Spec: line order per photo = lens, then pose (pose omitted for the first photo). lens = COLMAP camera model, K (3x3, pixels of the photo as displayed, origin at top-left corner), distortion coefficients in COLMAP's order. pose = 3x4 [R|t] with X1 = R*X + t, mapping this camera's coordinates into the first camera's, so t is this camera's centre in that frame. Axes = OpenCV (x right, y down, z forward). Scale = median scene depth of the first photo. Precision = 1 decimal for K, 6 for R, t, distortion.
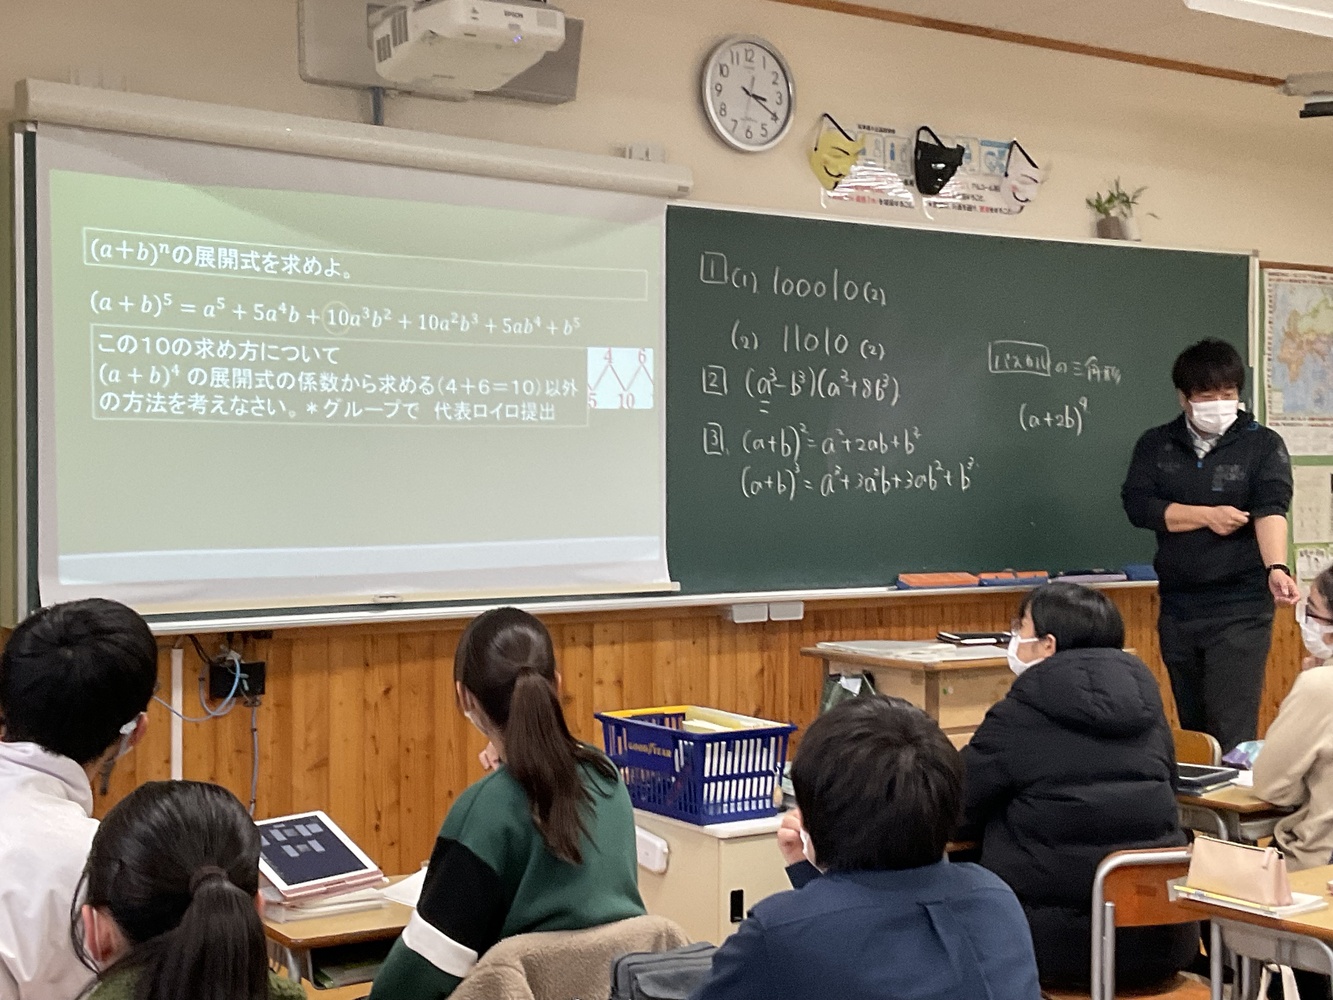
lens RADIAL K [[1976.1, 0, 656.5], [0, 1976.1, 497.4], [0, 0, 1]] dist [0.112757, 0.000000]
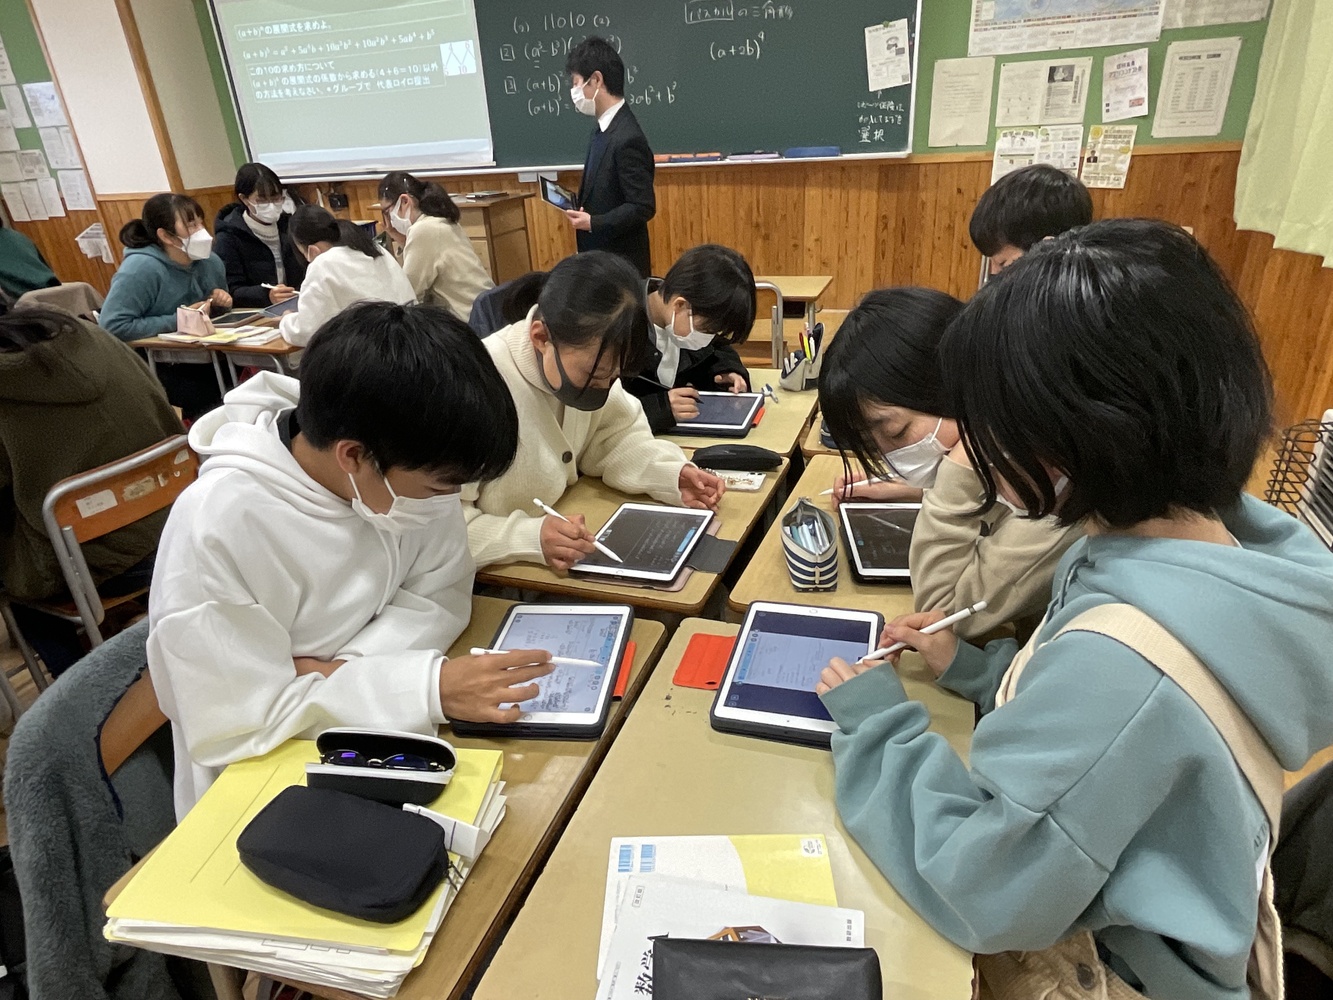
lens RADIAL K [[799.3, 0, 662.2], [0, 799.3, 469.6], [0, 0, 1]] dist [-0.026384, 0.022794]
pose [[0.574058, 0.311617, -0.757200, 0.883539], [0.053395, 0.908537, 0.414378, -0.001425], [0.817072, -0.278308, 0.504914, 0.631901]]
